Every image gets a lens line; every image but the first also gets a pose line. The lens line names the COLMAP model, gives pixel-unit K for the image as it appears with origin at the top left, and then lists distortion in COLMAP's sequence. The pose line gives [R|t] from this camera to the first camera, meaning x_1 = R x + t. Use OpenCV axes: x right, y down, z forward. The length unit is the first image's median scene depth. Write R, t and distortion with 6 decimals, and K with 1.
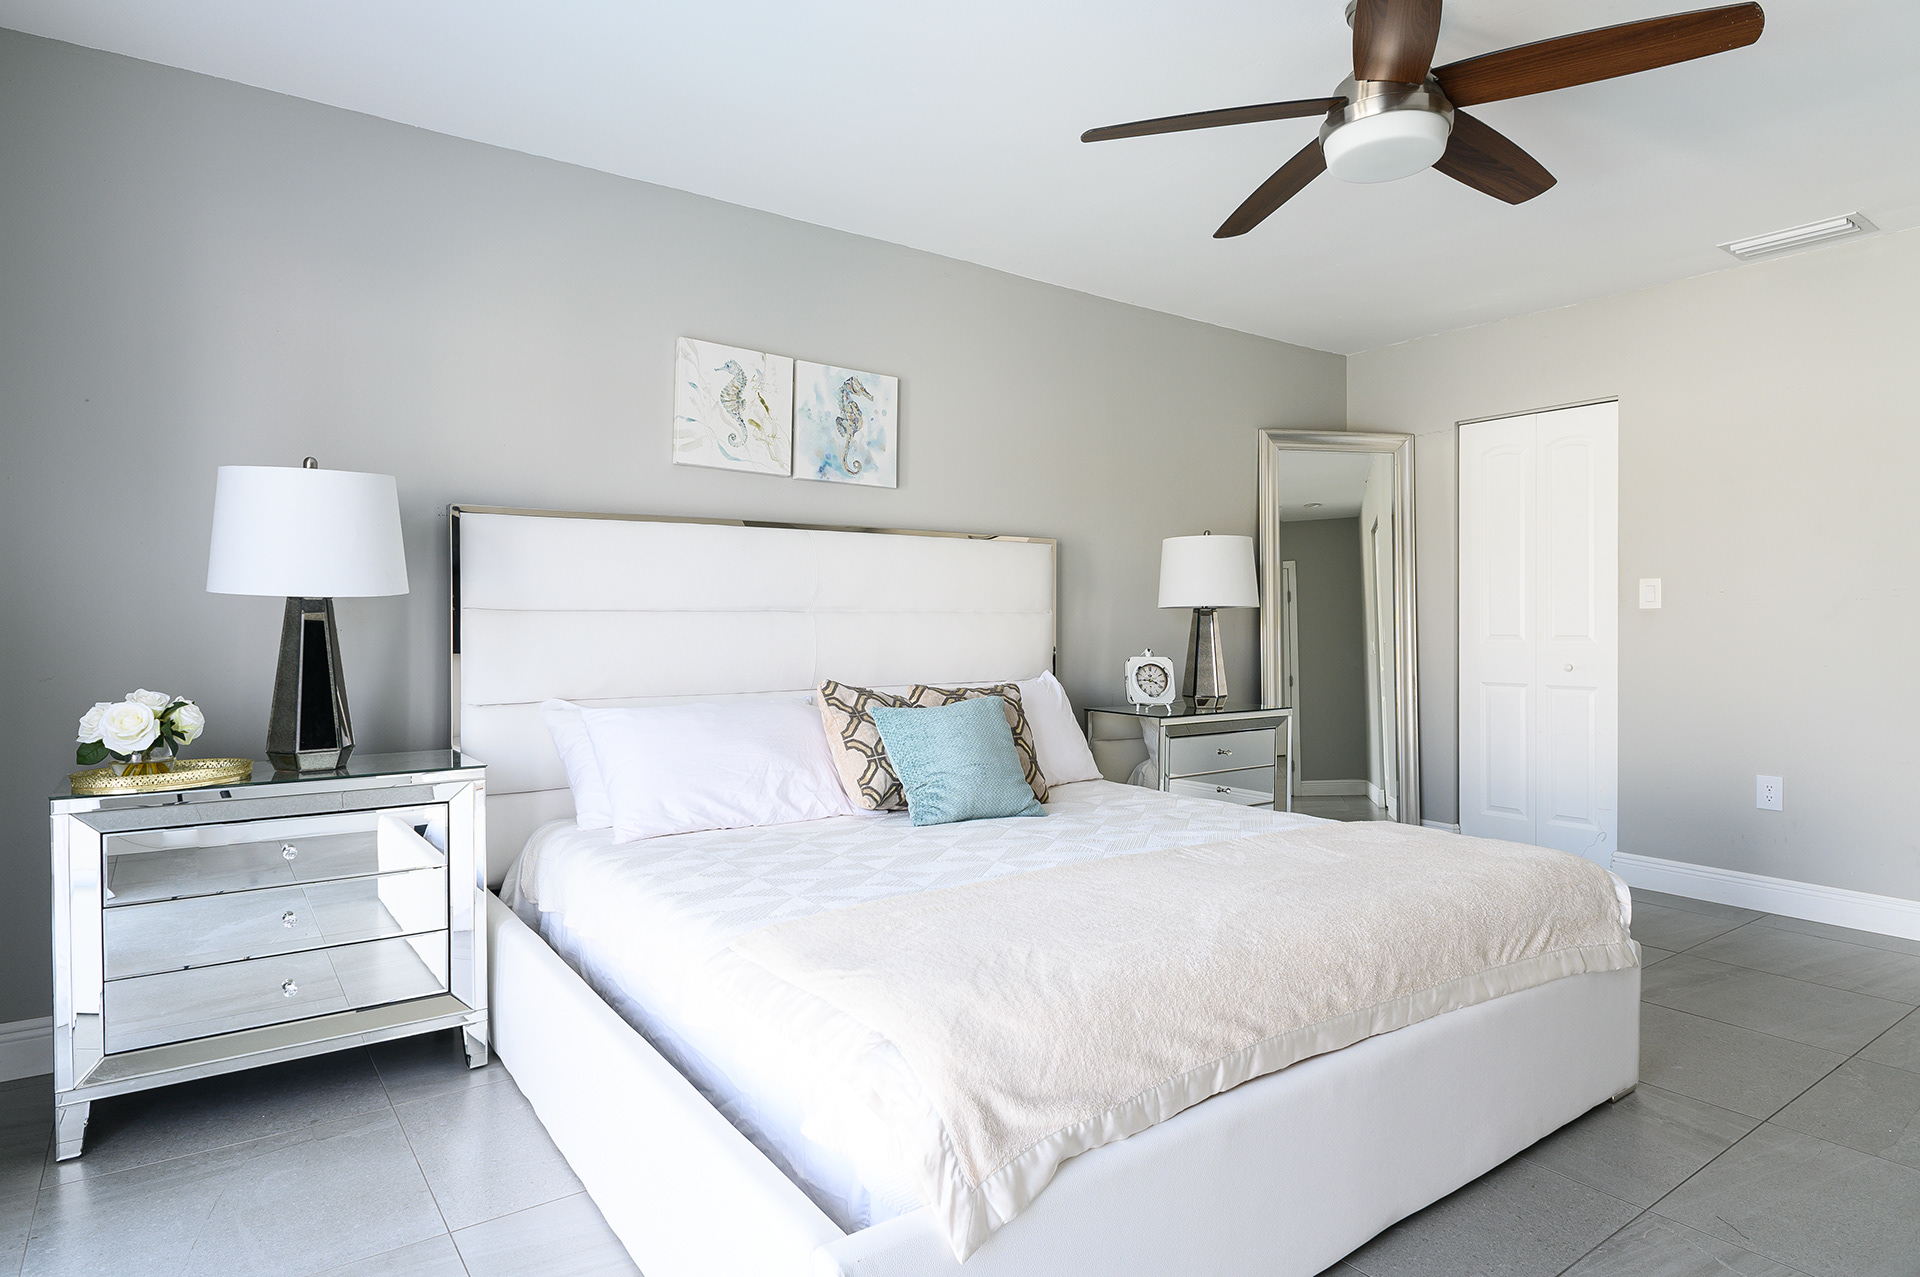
lens RADIAL K [[1077.3, 0, 962.2], [0, 1077.3, 629.0], [0, 0, 1]] dist [0.002759, -0.005118]
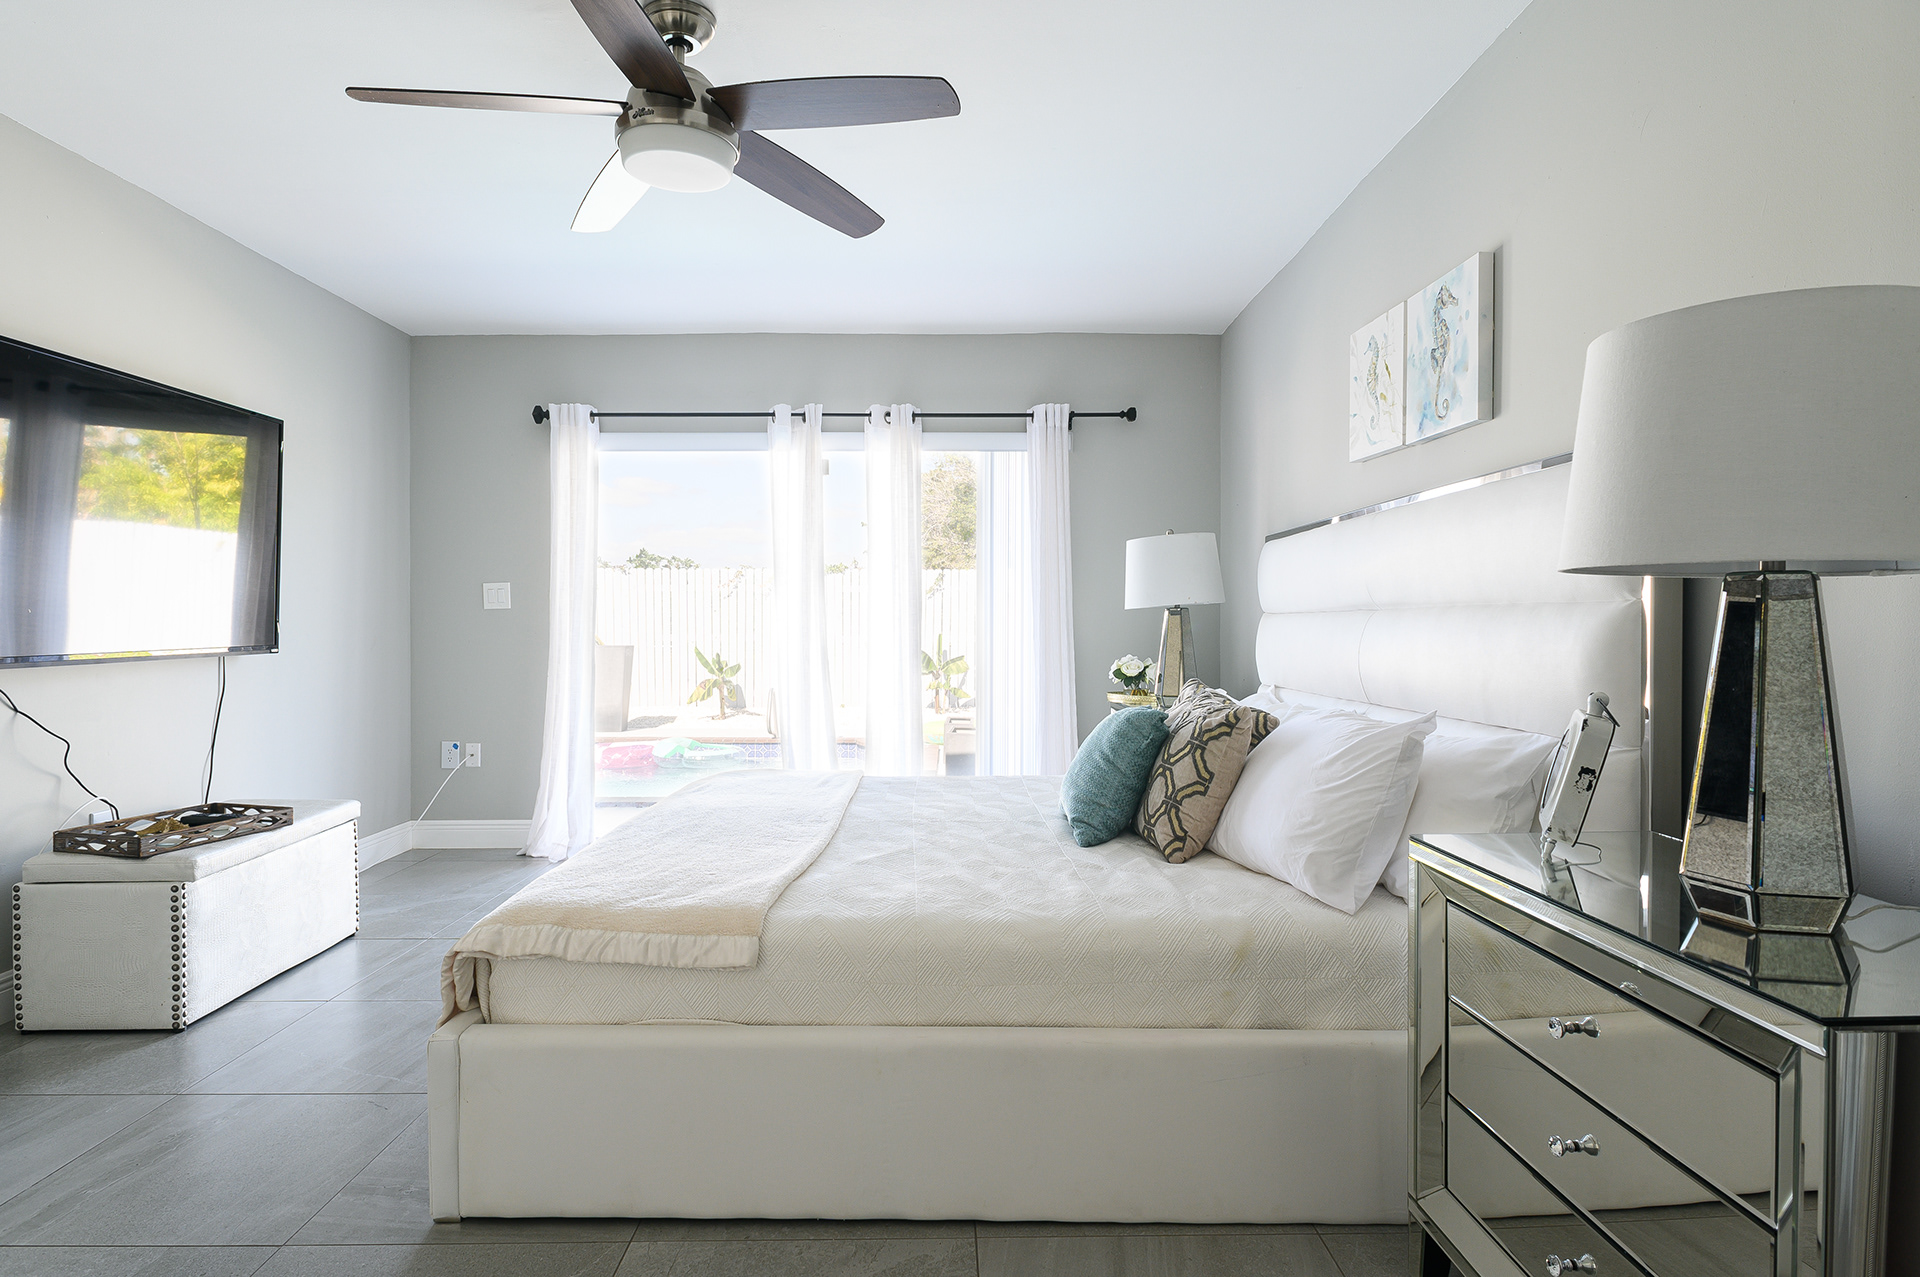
lens RADIAL K [[1077.3, 0, 958.6], [0, 1077.3, 633.2], [0, 0, 1]] dist [0.002759, -0.005118]
pose [[-0.578449, 0.004536, -0.815706, 0.727215], [-0.009260, 0.999884, 0.012126, -0.005220], [0.815666, 0.014568, -0.578340, 1.233071]]
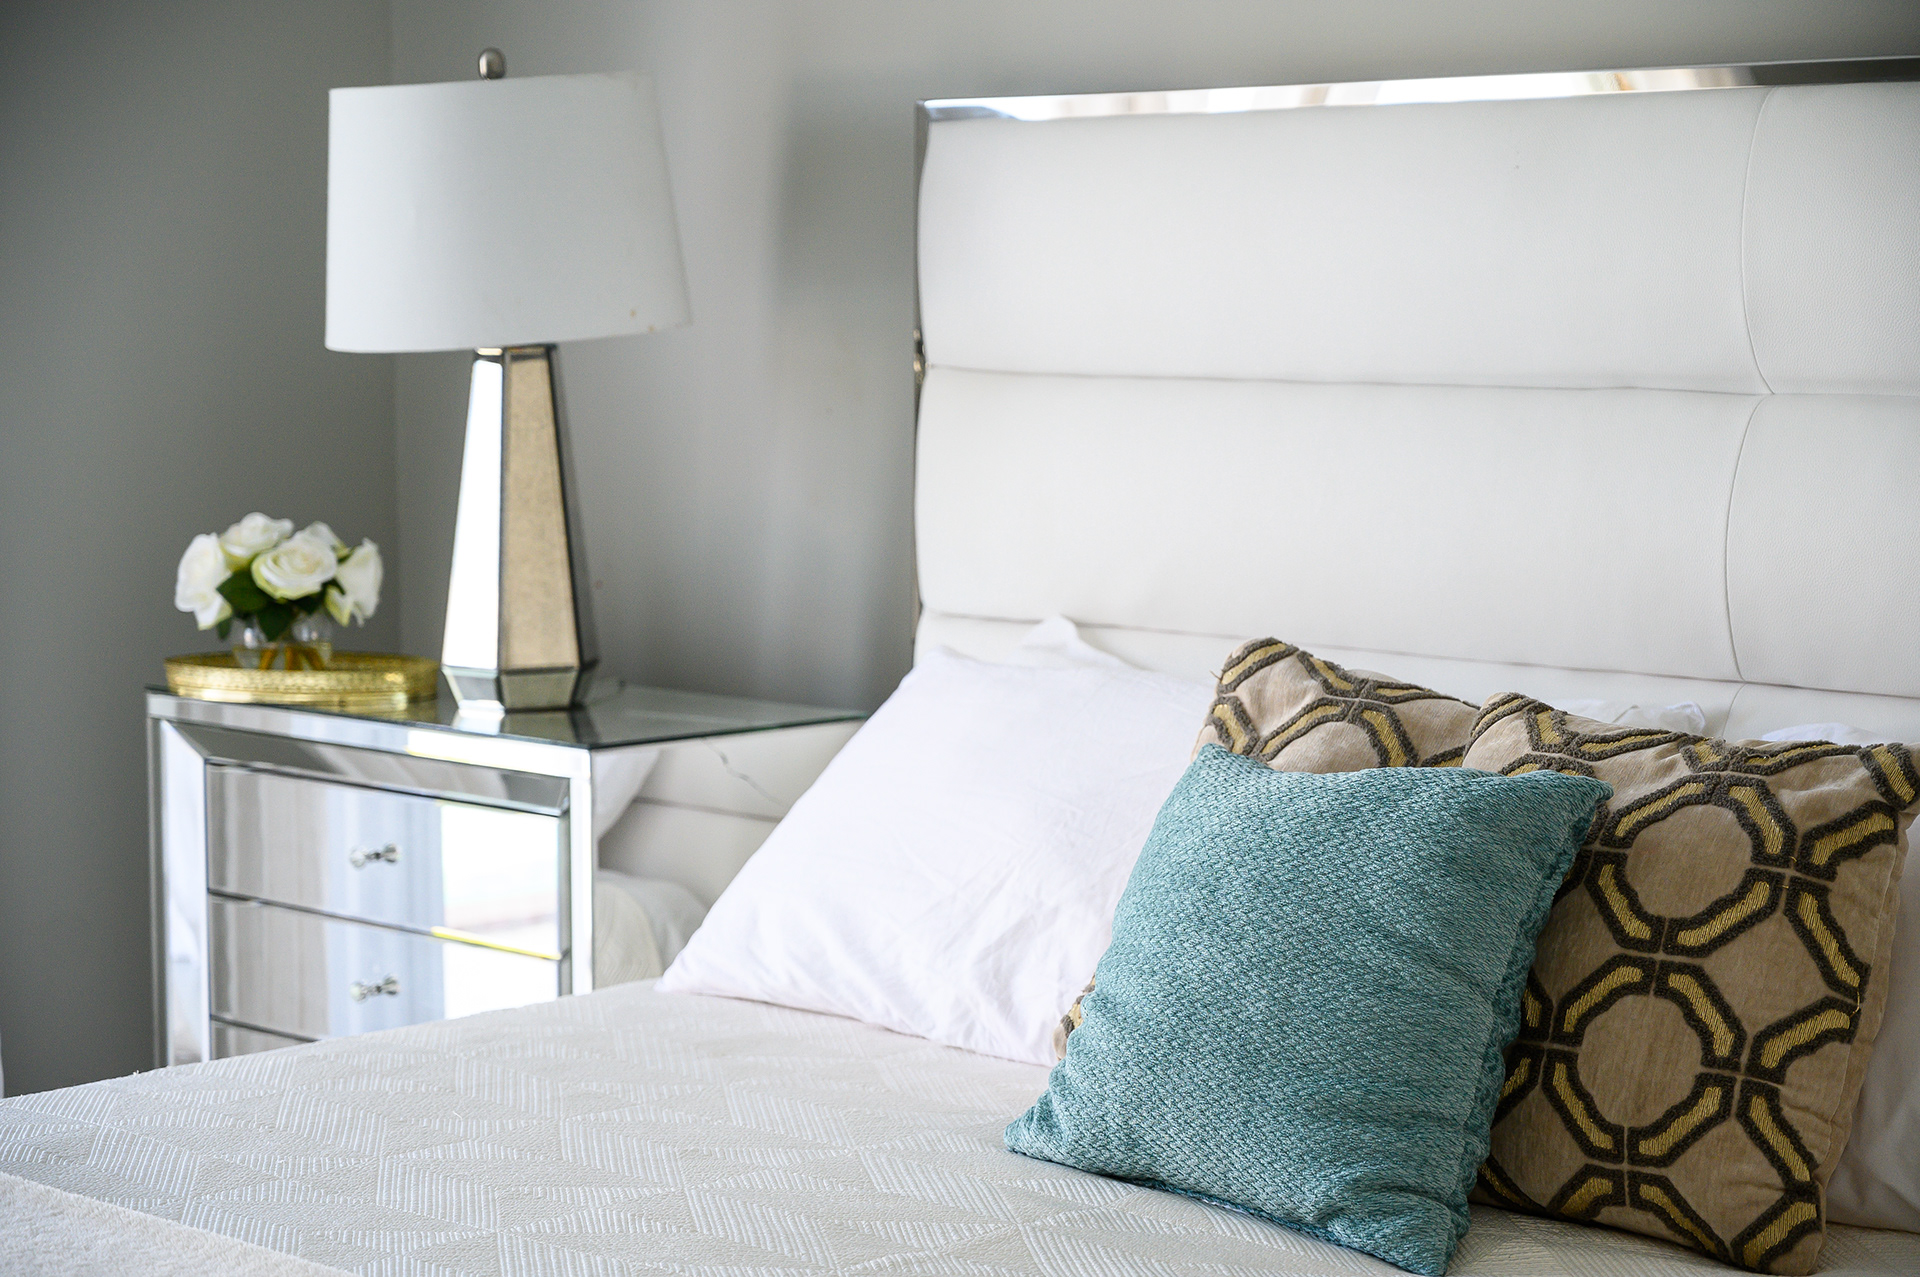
lens RADIAL K [[3787.8, 0, 959.5], [0, 3787.8, 631.2], [0, 0, 1]] dist [0.053660, 0.000000]
pose [[0.178922, 0.092209, -0.979533, 0.774429], [-0.011939, 0.995729, 0.091552, -0.042940], [0.983791, -0.004686, 0.179259, 0.646557]]
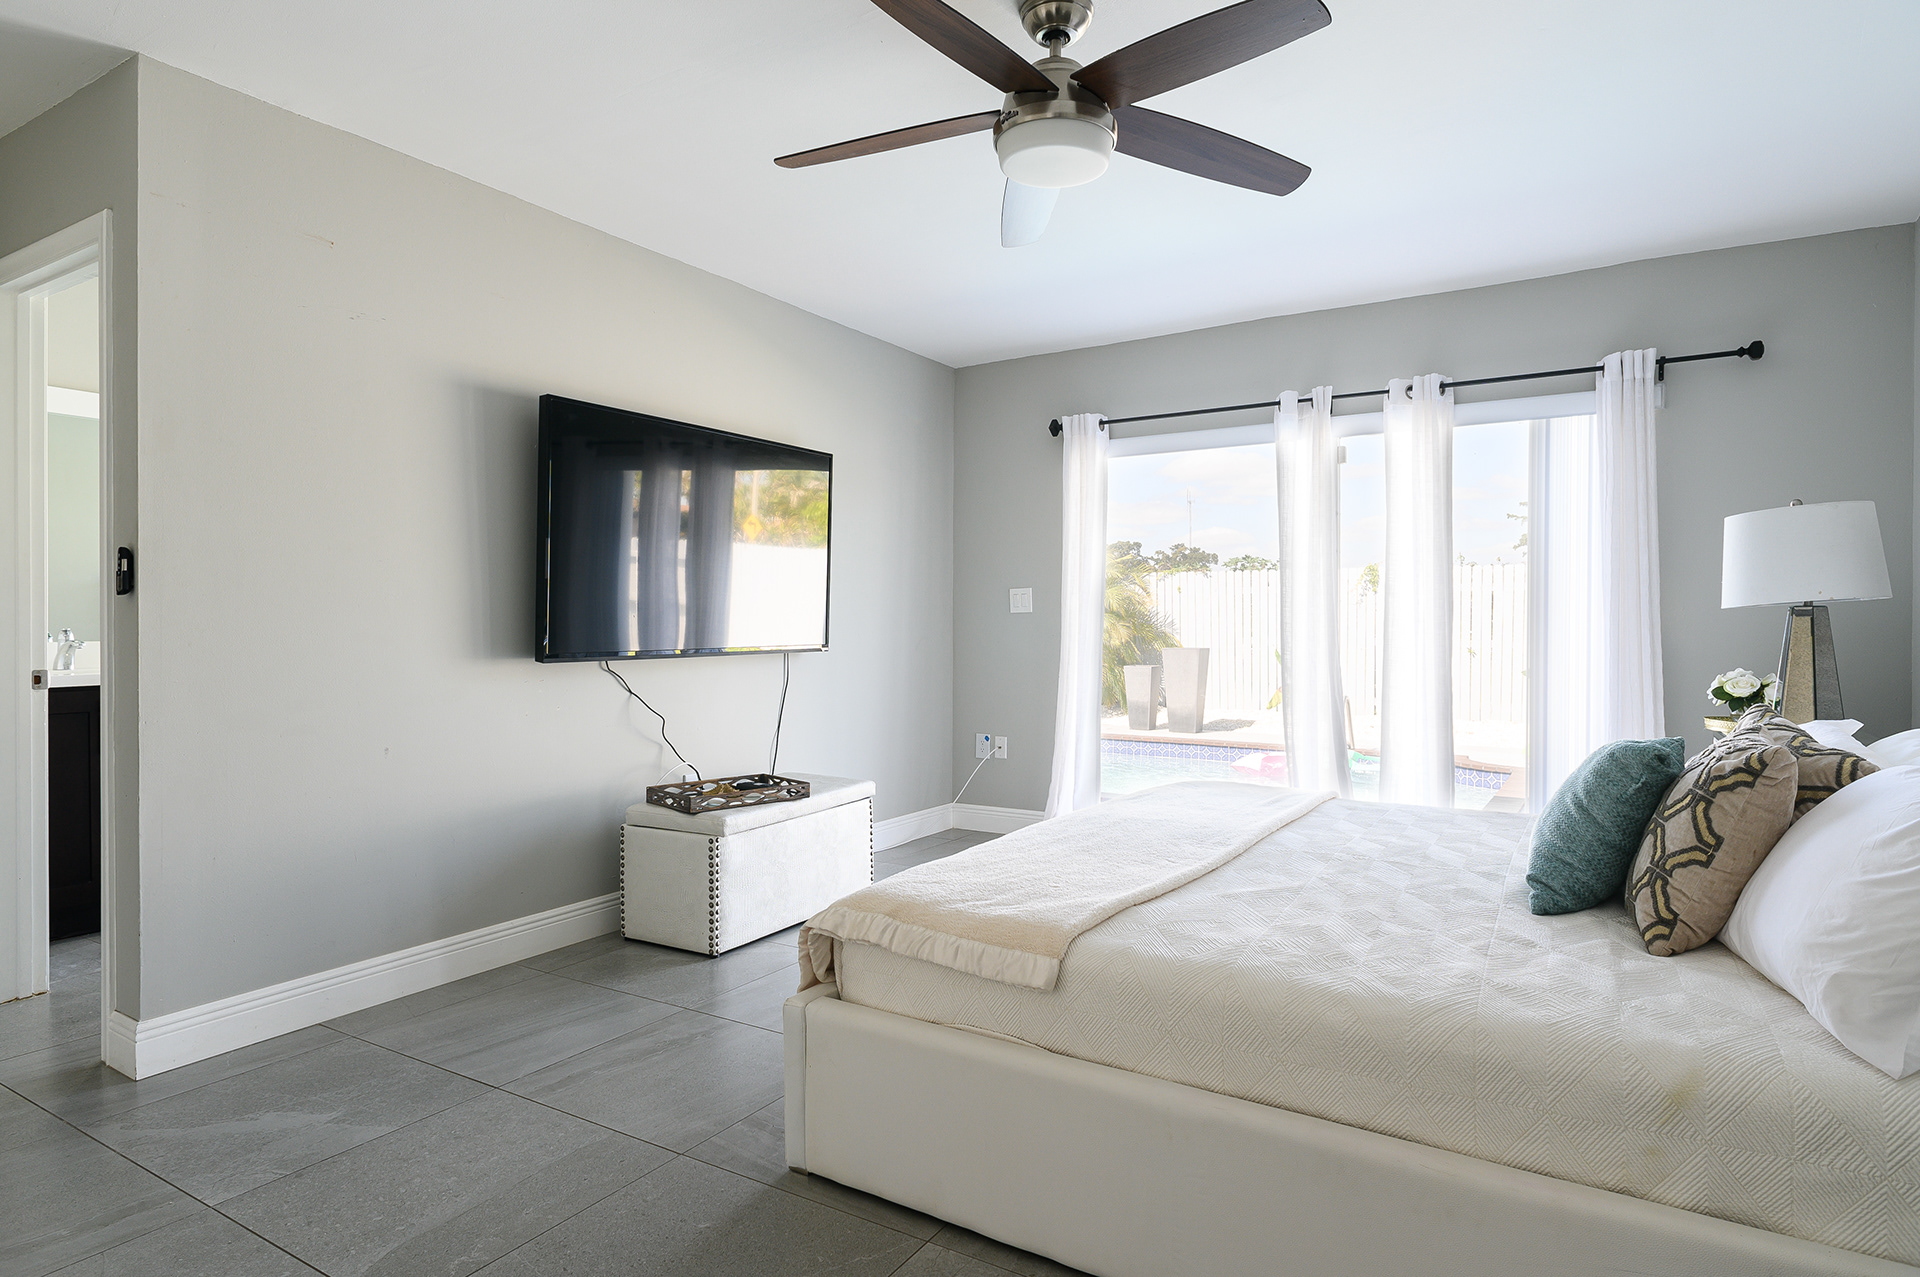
lens RADIAL K [[1077.3, 0, 950.0], [0, 1077.3, 633.5], [0, 0, 1]] dist [0.002759, -0.005118]
pose [[-0.927129, -0.000833, -0.374742, 0.580655], [-0.006931, 0.999865, 0.014924, -0.007005], [0.374679, 0.016434, -0.927009, 1.292356]]
